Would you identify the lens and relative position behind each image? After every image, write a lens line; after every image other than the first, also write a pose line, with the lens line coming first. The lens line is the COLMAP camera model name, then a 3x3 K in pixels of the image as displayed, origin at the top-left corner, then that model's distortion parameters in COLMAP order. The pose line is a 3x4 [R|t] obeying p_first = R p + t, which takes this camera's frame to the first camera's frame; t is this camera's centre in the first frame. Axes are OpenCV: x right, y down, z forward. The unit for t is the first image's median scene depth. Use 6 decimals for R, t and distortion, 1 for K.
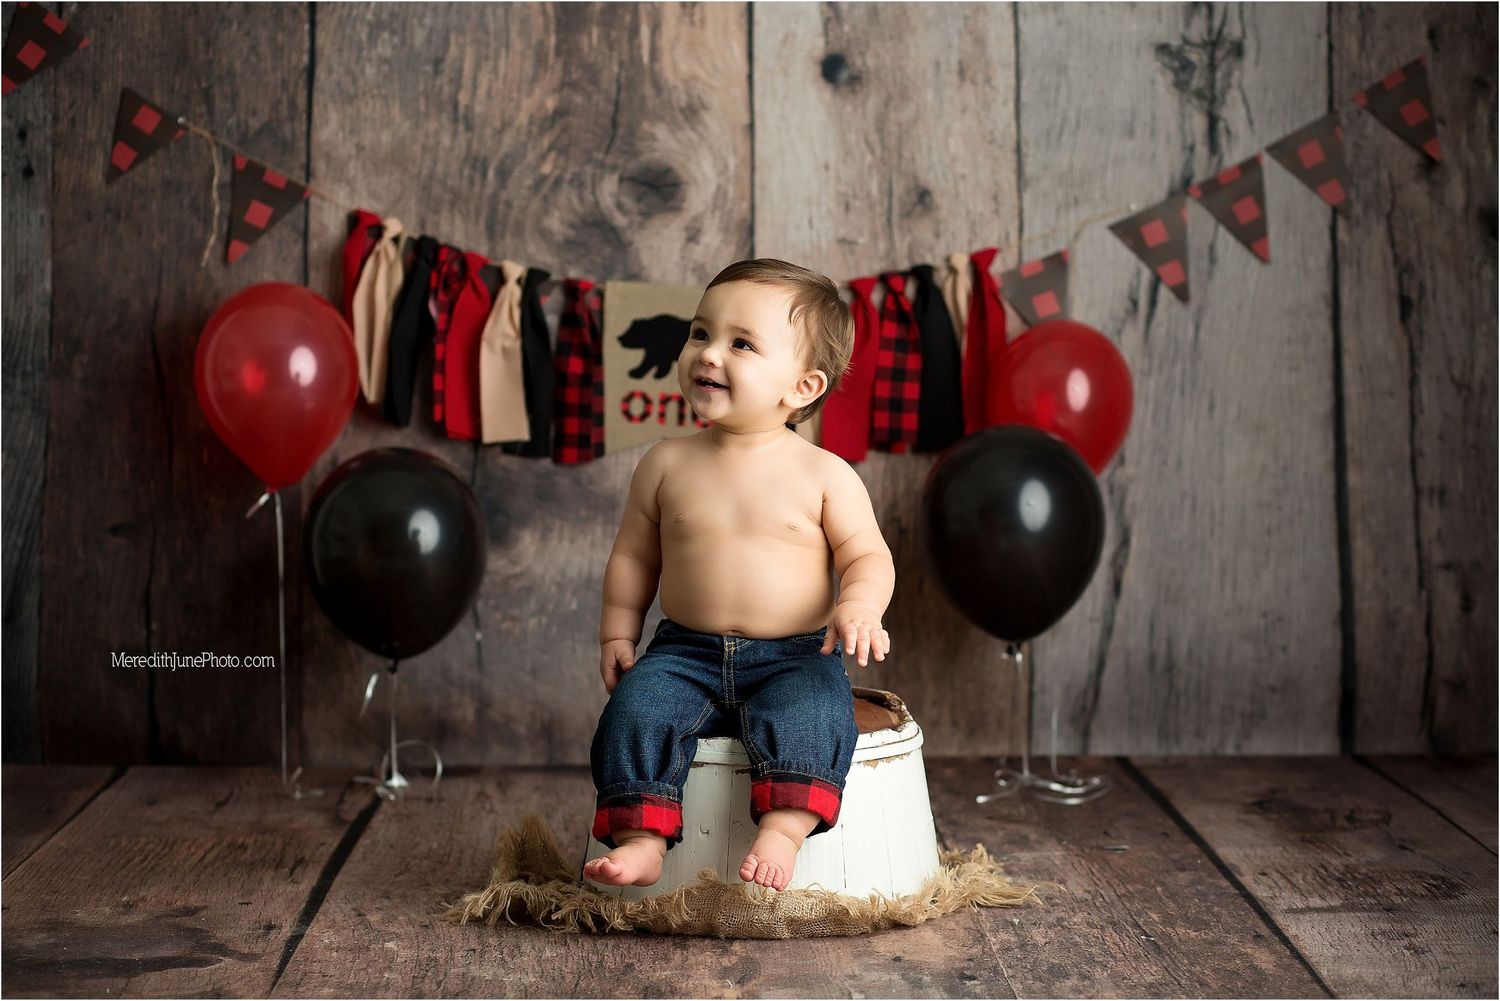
lens RADIAL K [[3781.2, 0, 750.0], [0, 3781.2, 500.5], [0, 0, 1]] dist [0.020216, 0.602400]
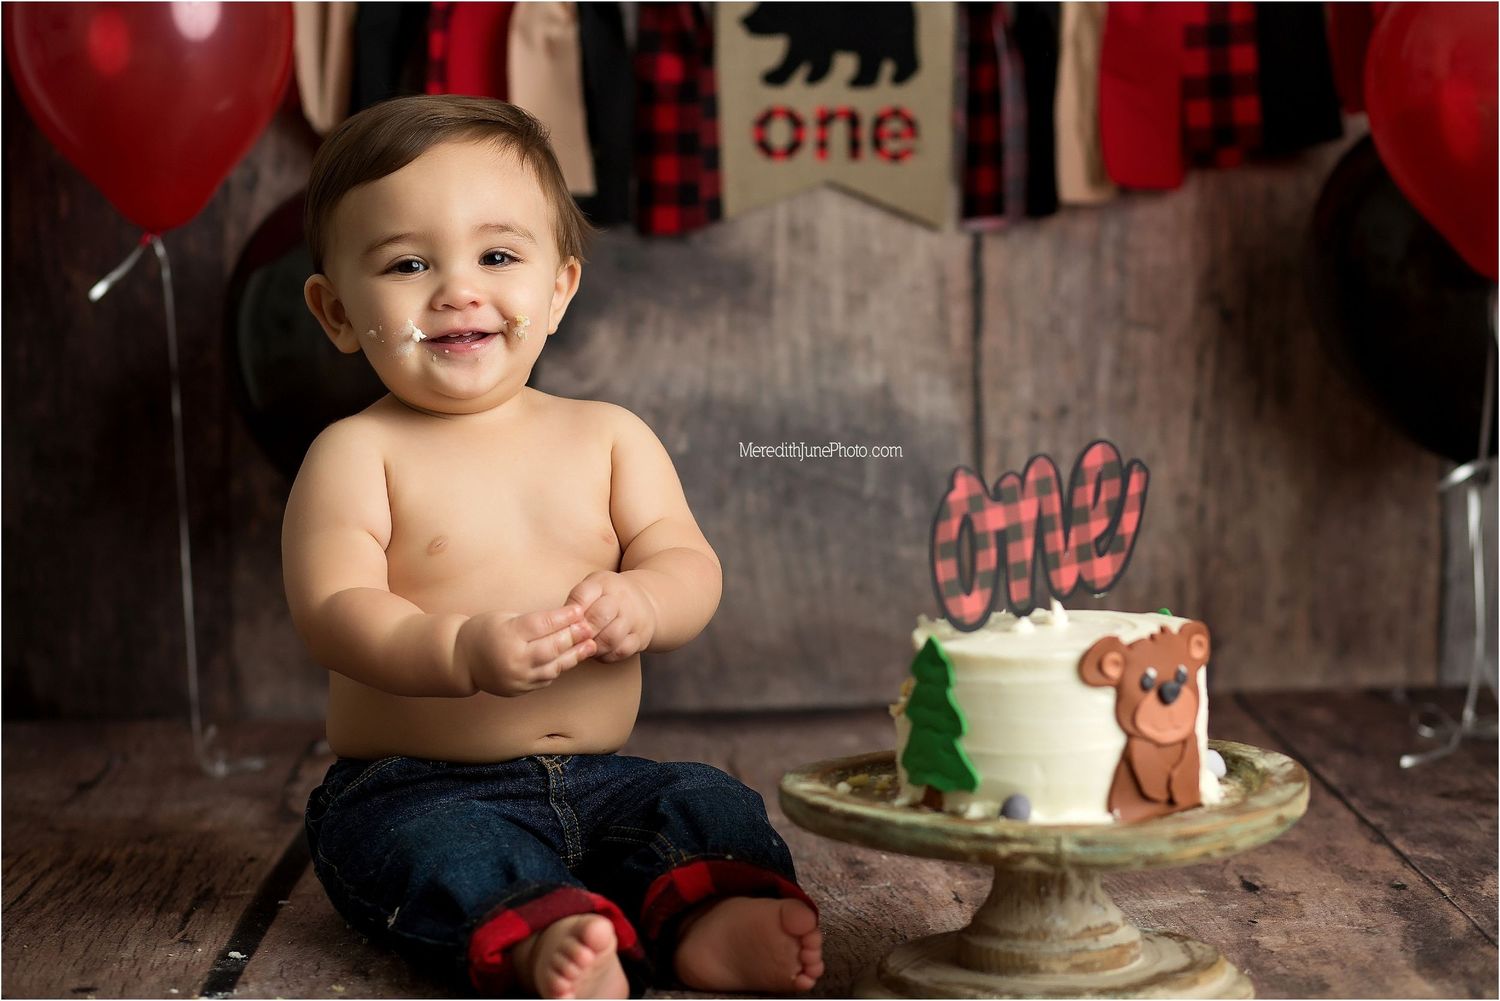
lens RADIAL K [[3781.2, 0, 750.0], [0, 3781.2, 500.5], [0, 0, 1]] dist [0.020216, 0.602400]
pose [[0.999890, -0.013771, -0.005553, -0.032652], [0.013847, 0.999809, 0.013772, 0.028375], [0.005362, -0.013847, 0.999890, 0.400616]]
